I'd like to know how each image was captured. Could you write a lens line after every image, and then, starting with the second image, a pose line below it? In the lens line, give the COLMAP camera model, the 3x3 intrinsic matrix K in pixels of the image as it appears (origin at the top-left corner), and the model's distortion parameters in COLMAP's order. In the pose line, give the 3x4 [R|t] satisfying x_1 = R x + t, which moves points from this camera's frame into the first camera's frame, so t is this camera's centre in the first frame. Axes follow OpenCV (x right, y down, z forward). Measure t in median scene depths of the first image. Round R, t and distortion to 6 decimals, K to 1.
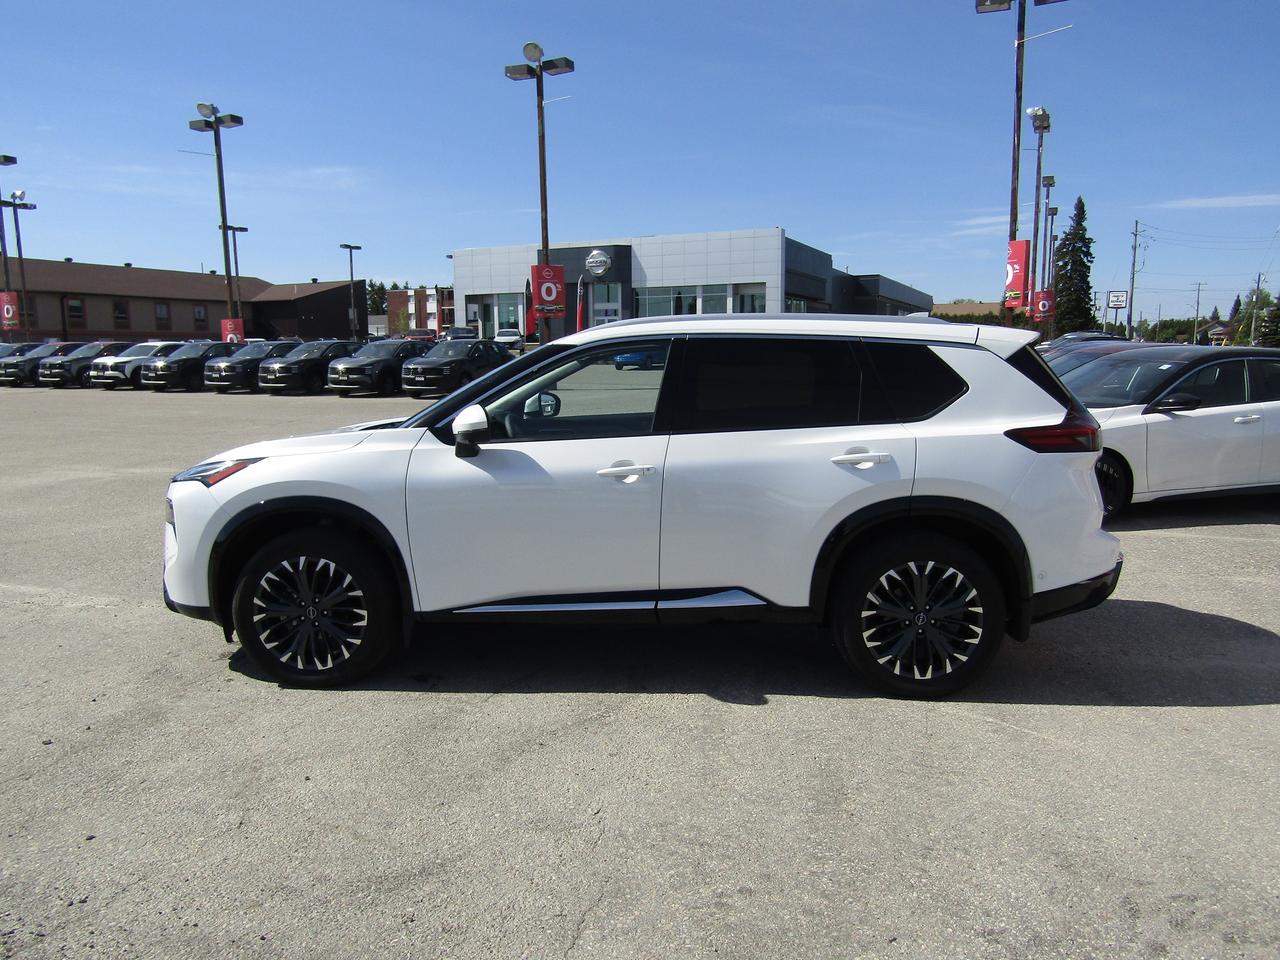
lens RADIAL K [[879.2, 0, 640.0], [0, 879.2, 480.0], [0, 0, 1]] dist [-0.004513, -0.000488]
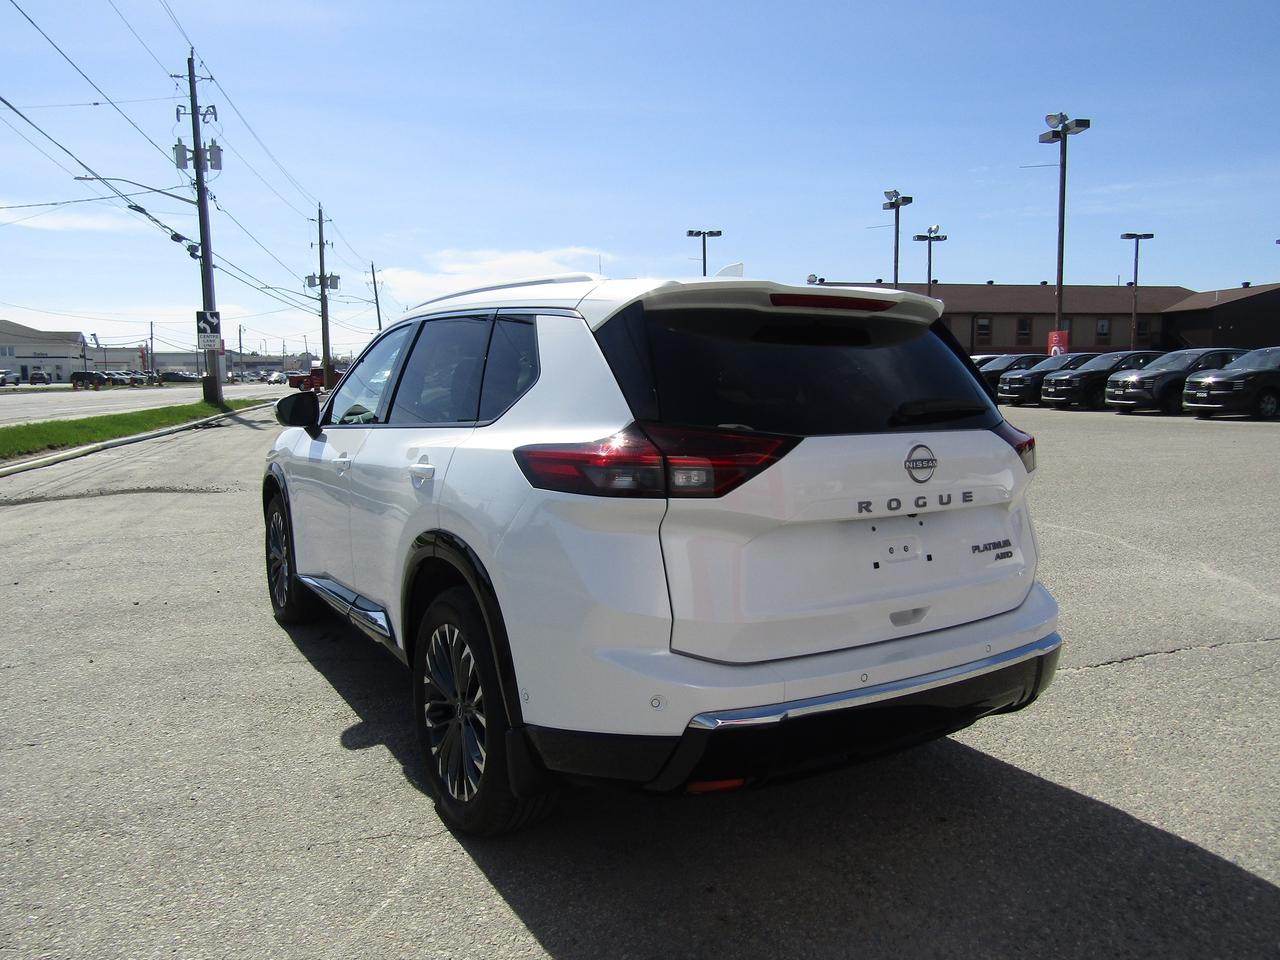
lens RADIAL K [[900.0, 0, 644.6], [0, 900.0, 479.0], [0, 0, 1]] dist [-0.011003, -0.002918]
pose [[0.582304, 0.096970, -0.807167, 0.088877], [-0.113896, 0.992800, 0.037104, -0.006085], [0.804953, 0.070327, 0.589156, 0.063640]]
